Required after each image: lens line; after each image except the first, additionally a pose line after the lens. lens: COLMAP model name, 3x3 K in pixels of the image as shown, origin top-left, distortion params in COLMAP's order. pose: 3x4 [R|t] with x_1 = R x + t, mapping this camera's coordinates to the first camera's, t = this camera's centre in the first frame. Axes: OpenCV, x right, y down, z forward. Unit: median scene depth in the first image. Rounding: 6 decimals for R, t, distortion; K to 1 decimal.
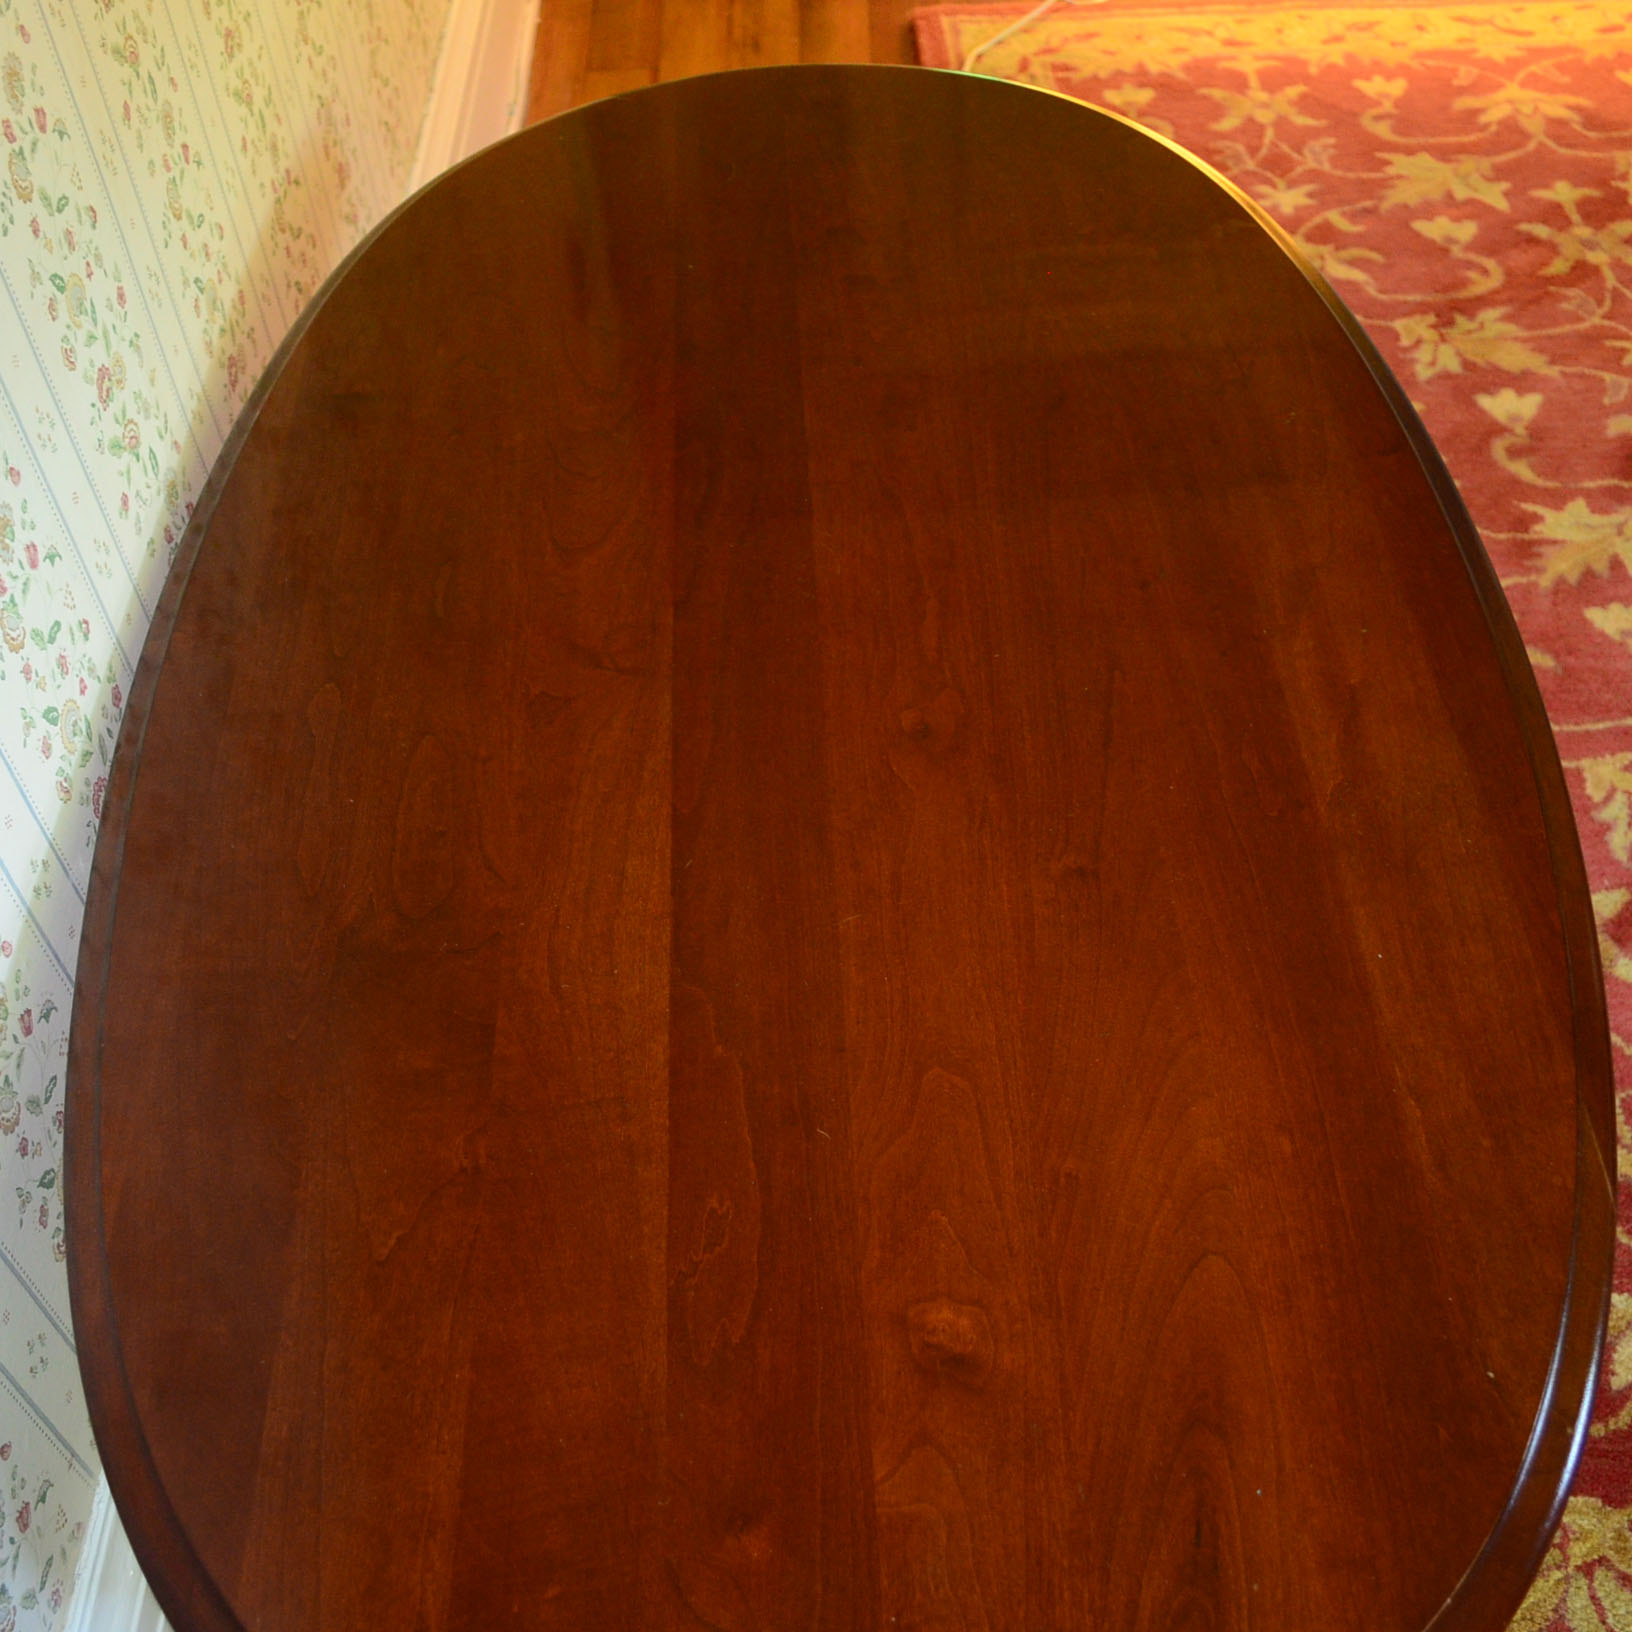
lens RADIAL K [[1907.3, 0, 820.9], [0, 1907.3, 825.2], [0, 0, 1]] dist [-0.011454, -0.002948]
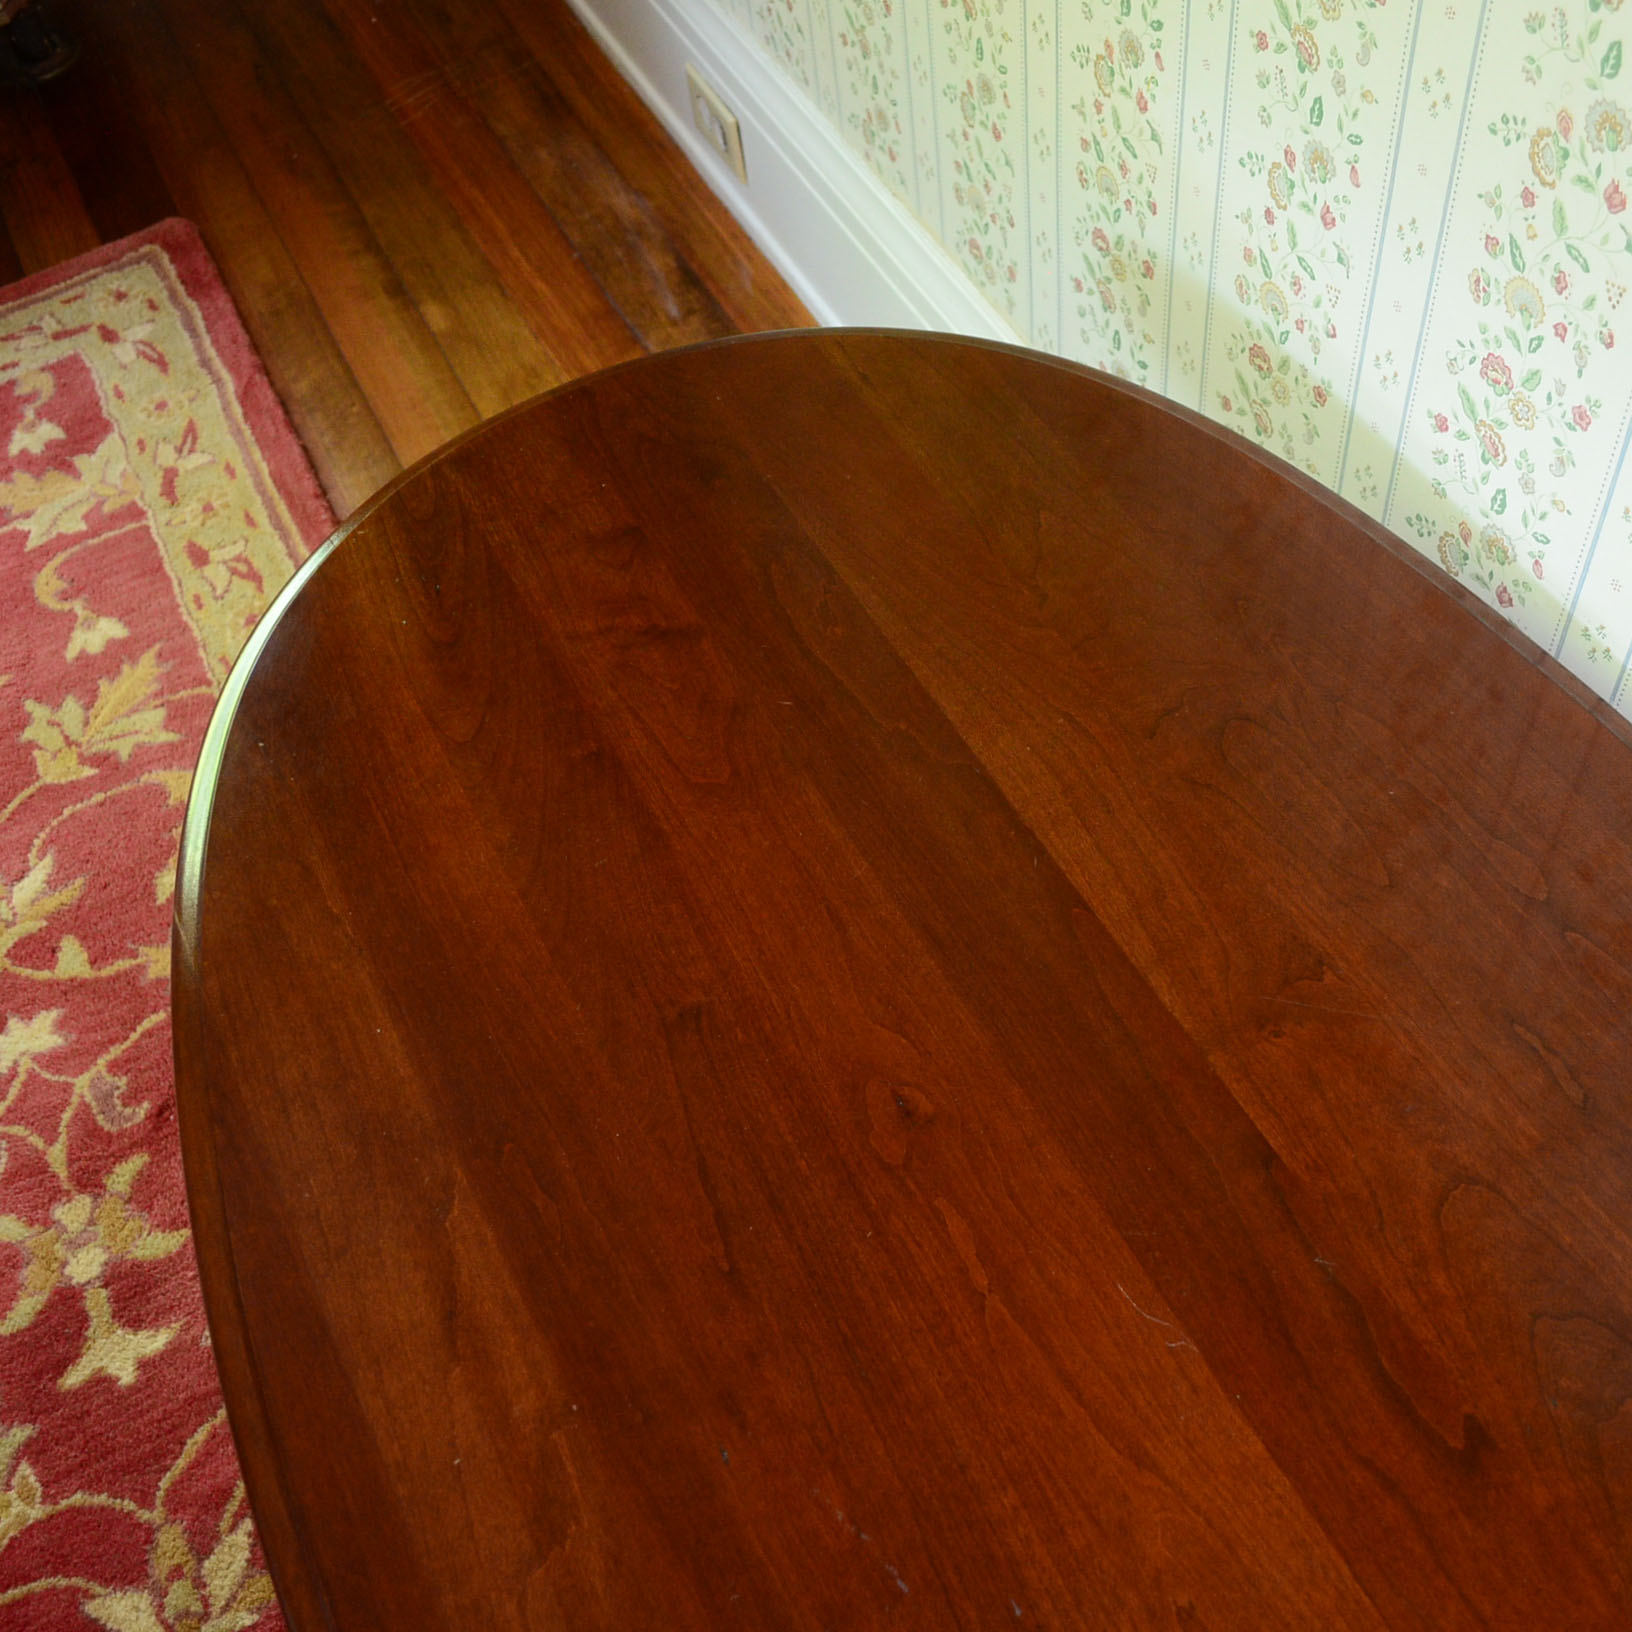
lens RADIAL K [[1907.3, 0, 820.9], [0, 1907.3, 825.2], [0, 0, 1]] dist [-0.011454, -0.002948]
pose [[-0.896429, 0.418693, -0.145300, 0.172583], [-0.234460, -0.169810, 0.957180, -0.925807], [0.376091, 0.892110, 0.250389, 0.695914]]
